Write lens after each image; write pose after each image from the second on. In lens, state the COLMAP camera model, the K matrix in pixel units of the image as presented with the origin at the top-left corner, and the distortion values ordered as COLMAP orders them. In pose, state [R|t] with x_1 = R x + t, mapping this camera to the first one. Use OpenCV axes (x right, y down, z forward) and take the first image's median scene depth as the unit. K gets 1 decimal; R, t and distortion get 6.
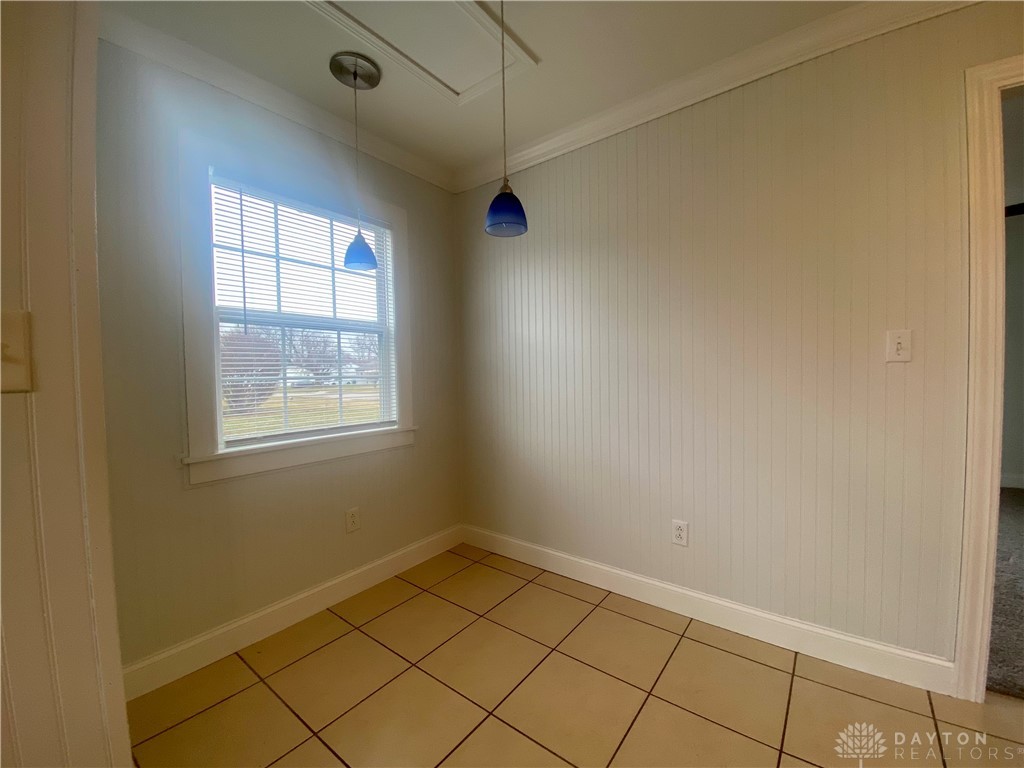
lens RADIAL K [[411.0, 0, 517.1], [0, 411.0, 398.6], [0, 0, 1]] dist [-0.006204, -0.003051]
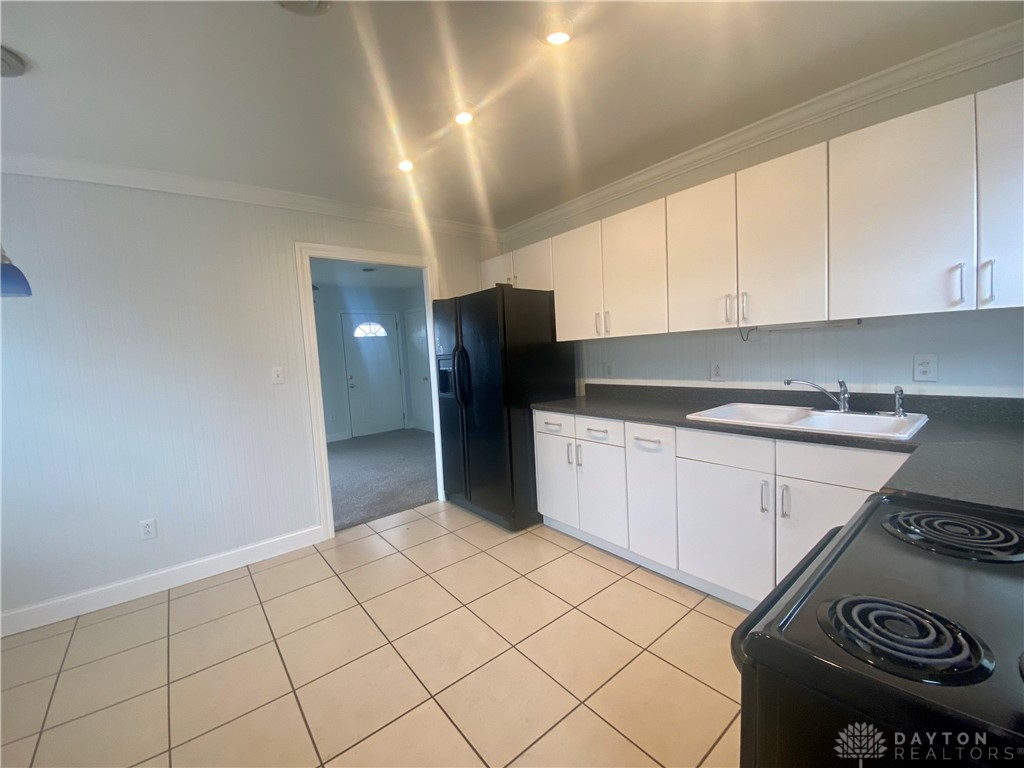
lens RADIAL K [[411.0, 0, 512.5], [0, 411.0, 377.2], [0, 0, 1]] dist [-0.006204, -0.003051]
pose [[0.251711, -0.044566, 0.966776, -0.639017], [0.088123, 0.995845, 0.022963, -0.072679], [-0.963782, 0.079415, 0.254592, -0.513281]]
